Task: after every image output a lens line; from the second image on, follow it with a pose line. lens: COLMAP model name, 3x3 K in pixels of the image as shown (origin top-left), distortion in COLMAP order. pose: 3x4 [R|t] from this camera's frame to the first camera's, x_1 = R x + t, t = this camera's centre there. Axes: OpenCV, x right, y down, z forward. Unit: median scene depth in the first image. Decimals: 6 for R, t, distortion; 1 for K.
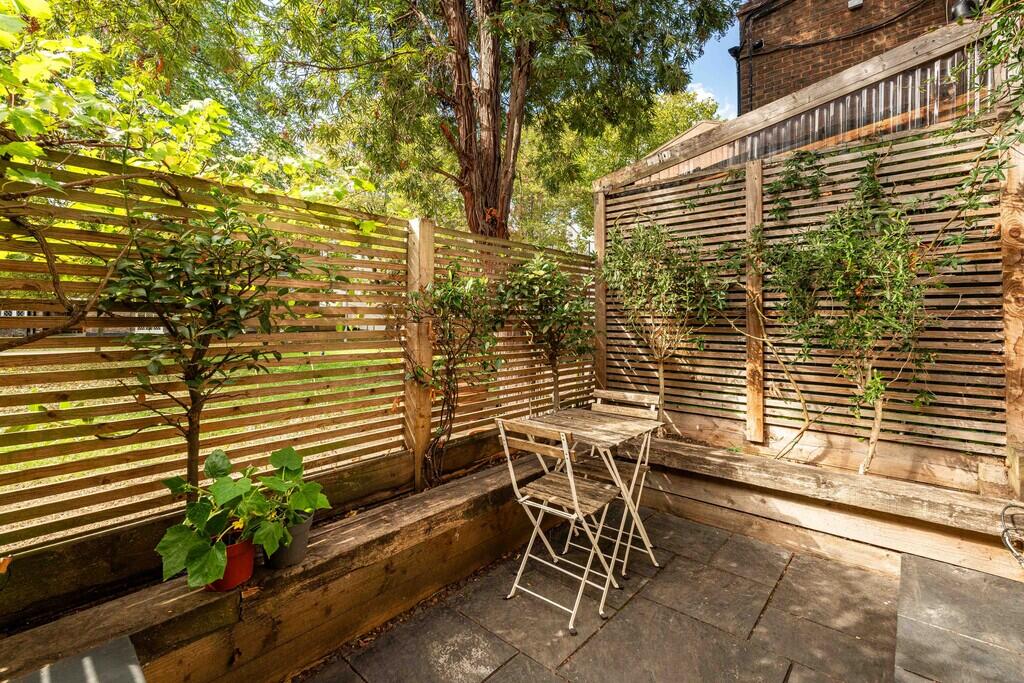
lens RADIAL K [[450.0, 0, 506.5], [0, 450.0, 323.0], [0, 0, 1]] dist [-0.015697, -0.000546]
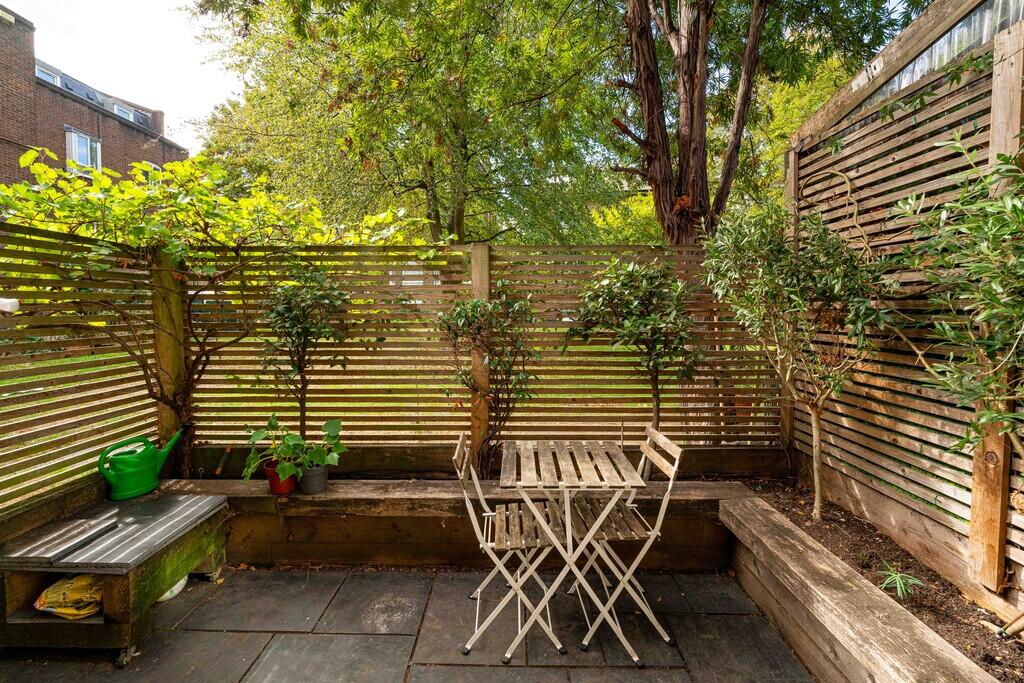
lens RADIAL K [[450.0, 0, 510.2], [0, 450.0, 334.7], [0, 0, 1]] dist [-0.015697, -0.000546]
pose [[0.660959, 0.043046, -0.749186, 0.559553], [-0.002245, 0.998462, 0.055389, -0.052257], [0.750418, -0.034928, 0.660040, 0.250474]]
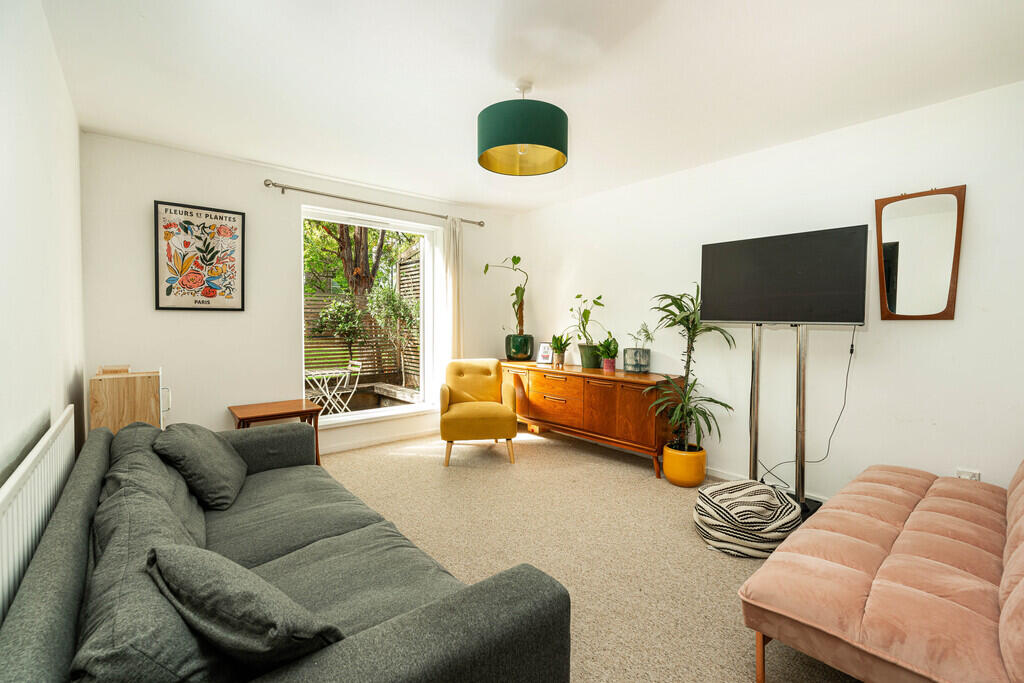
lens RADIAL K [[450.0, 0, 512.6], [0, 450.0, 333.9], [0, 0, 1]] dist [-0.015697, -0.000546]
pose [[0.990303, 0.008646, -0.138657, 1.191469], [-0.005490, 0.999718, 0.023123, -0.042723], [0.138818, -0.022138, 0.990070, -1.034177]]
